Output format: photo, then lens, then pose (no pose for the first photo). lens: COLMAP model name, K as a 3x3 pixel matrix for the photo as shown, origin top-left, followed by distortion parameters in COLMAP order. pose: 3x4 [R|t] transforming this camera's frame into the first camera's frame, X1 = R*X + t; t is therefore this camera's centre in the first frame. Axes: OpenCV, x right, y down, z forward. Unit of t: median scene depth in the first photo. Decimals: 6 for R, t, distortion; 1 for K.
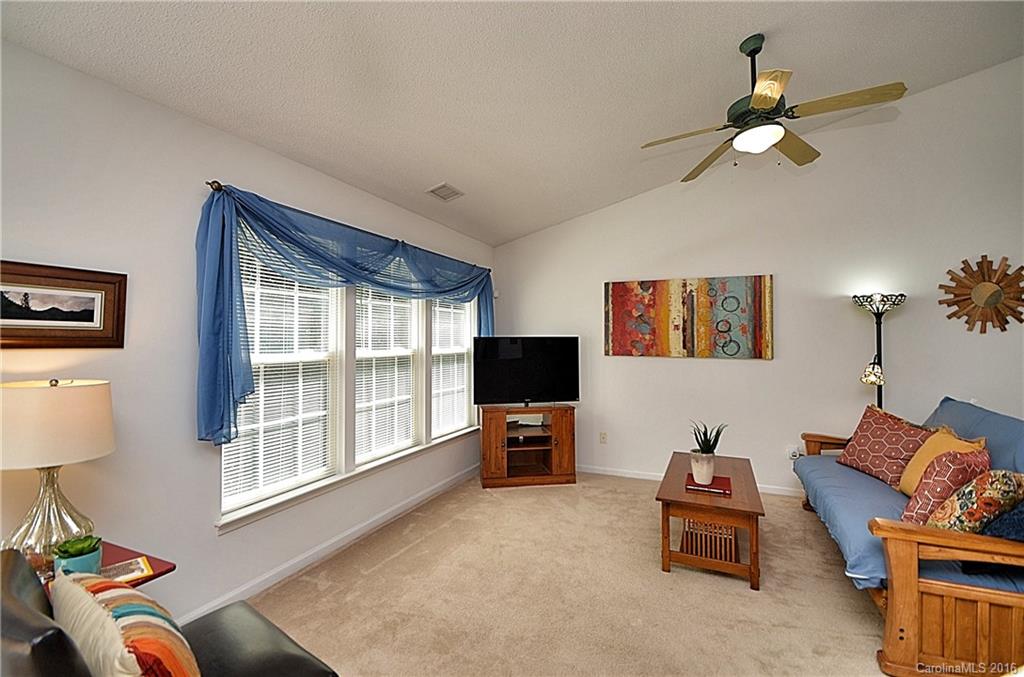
lens RADIAL K [[448.6, 0, 514.1], [0, 448.6, 330.3], [0, 0, 1]] dist [0.001145, -0.007821]
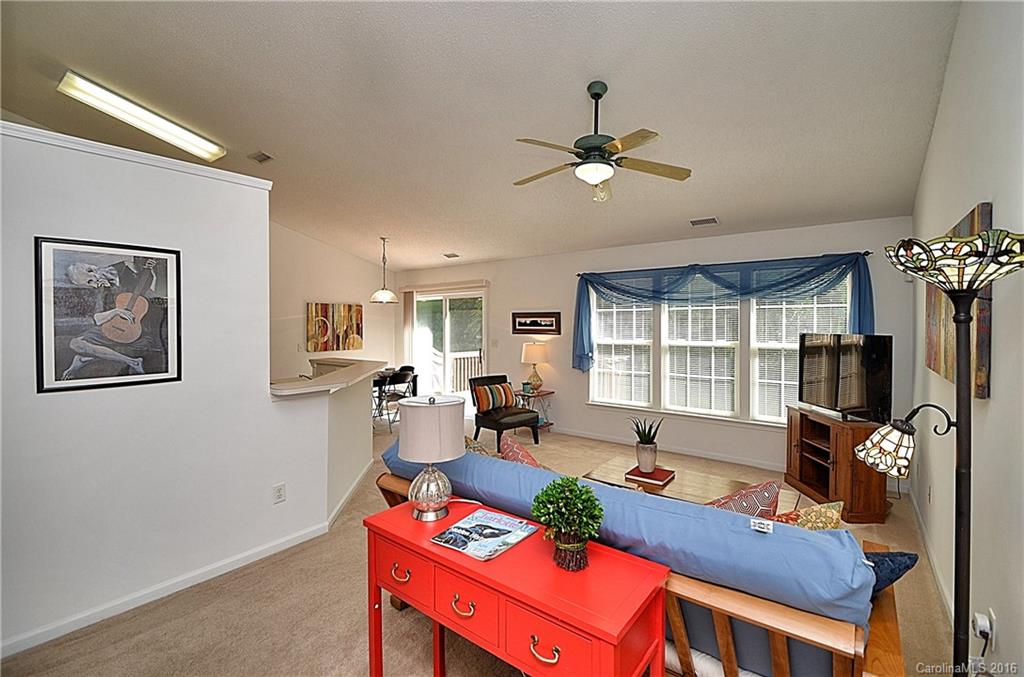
lens RADIAL K [[448.6, 0, 511.5], [0, 448.6, 325.7], [0, 0, 1]] dist [0.001145, -0.007821]
pose [[-0.231706, 0.005918, -0.972768, 1.062602], [0.022011, 0.999757, 0.000839, -0.016623], [0.972537, -0.021217, -0.231780, 0.640958]]
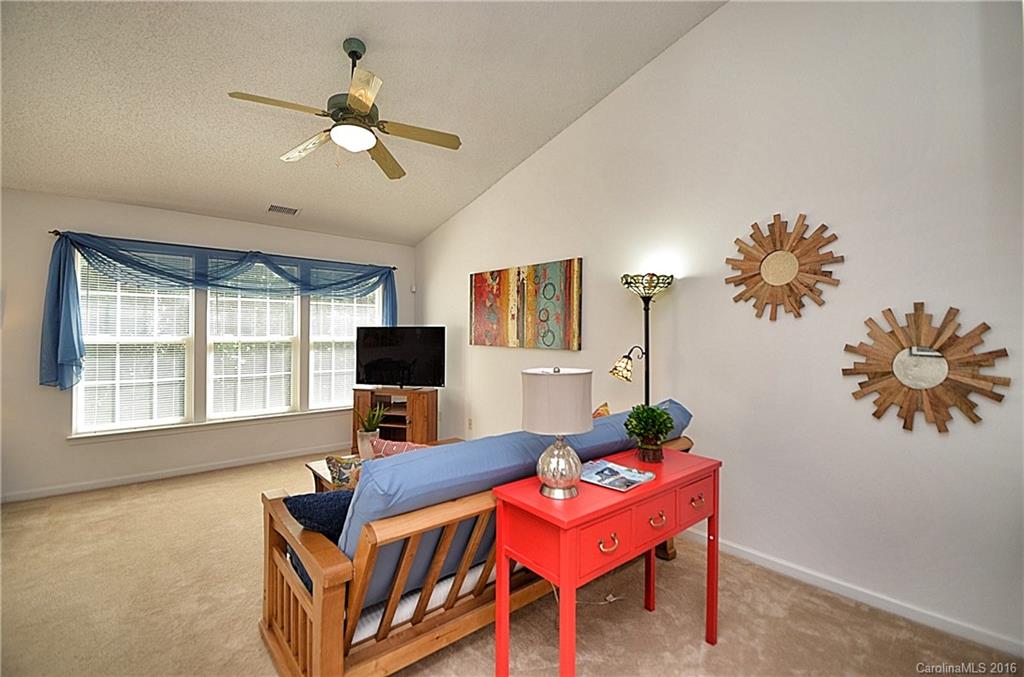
lens RADIAL K [[448.6, 0, 514.6], [0, 448.6, 329.2], [0, 0, 1]] dist [0.001145, -0.007821]
pose [[0.908463, 0.001874, -0.417961, 0.811164], [0.003721, 0.999914, 0.012571, 0.008510], [0.417949, -0.012975, 0.908378, 0.114954]]
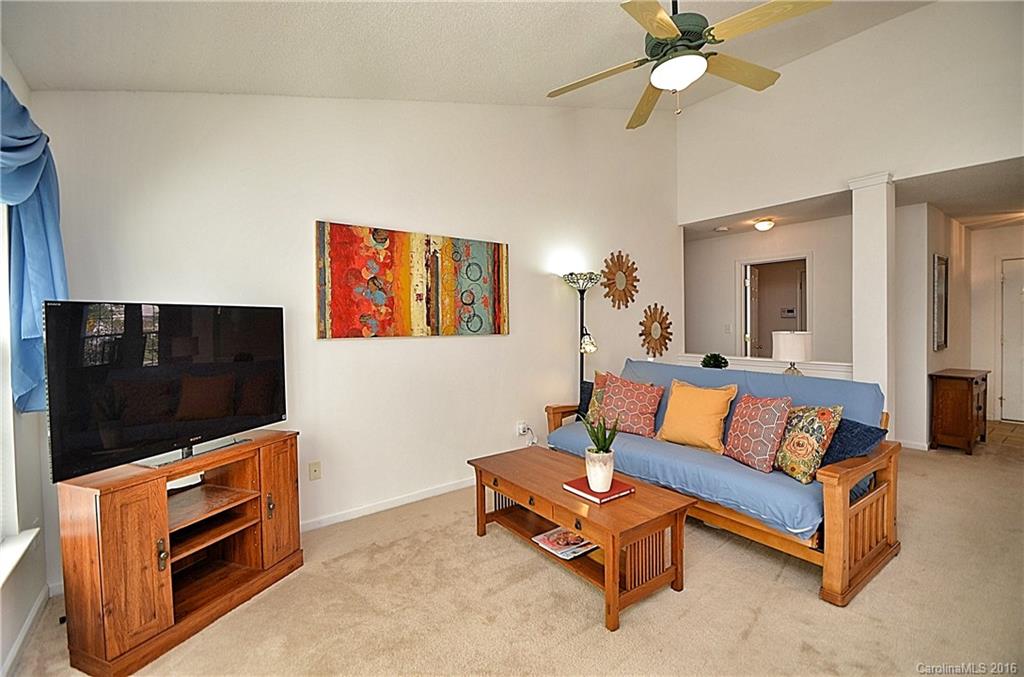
lens RADIAL K [[448.6, 0, 511.0], [0, 448.6, 324.9], [0, 0, 1]] dist [0.001145, -0.007821]
pose [[0.489992, -0.014272, 0.871610, -0.232454], [-0.010591, 0.999695, 0.022323, 0.022597], [-0.871663, -0.020169, 0.489691, 0.516343]]
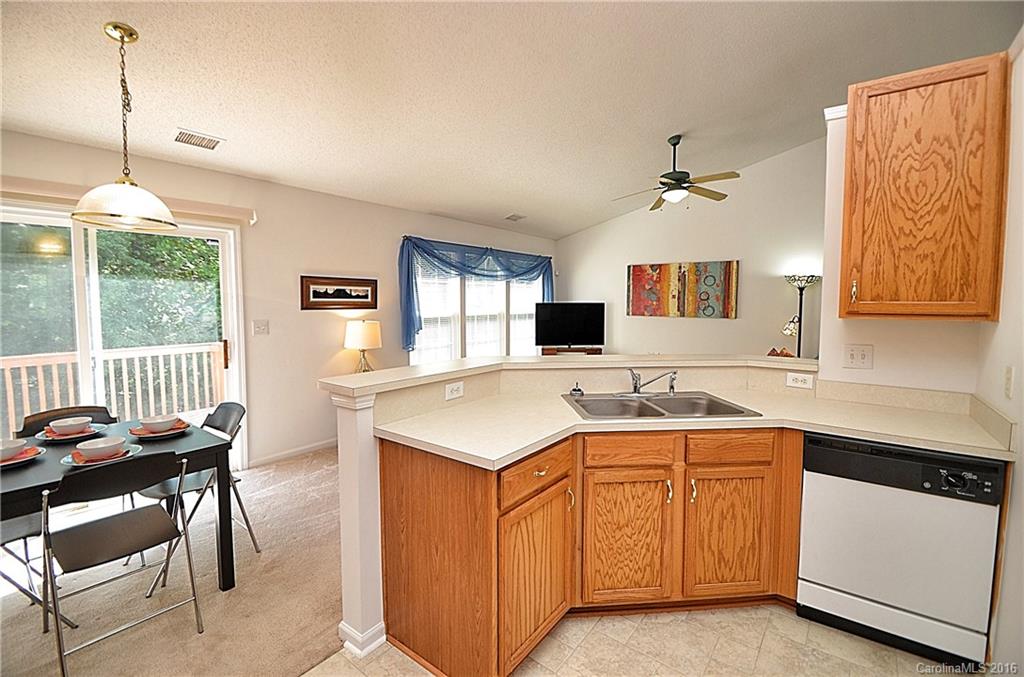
lens RADIAL K [[448.6, 0, 512.3], [0, 448.6, 332.6], [0, 0, 1]] dist [0.001145, -0.007821]
pose [[0.970901, 0.018079, -0.238800, 0.211943], [0.003456, 0.995985, 0.089457, -0.023504], [0.239458, -0.087679, 0.966940, -0.574348]]
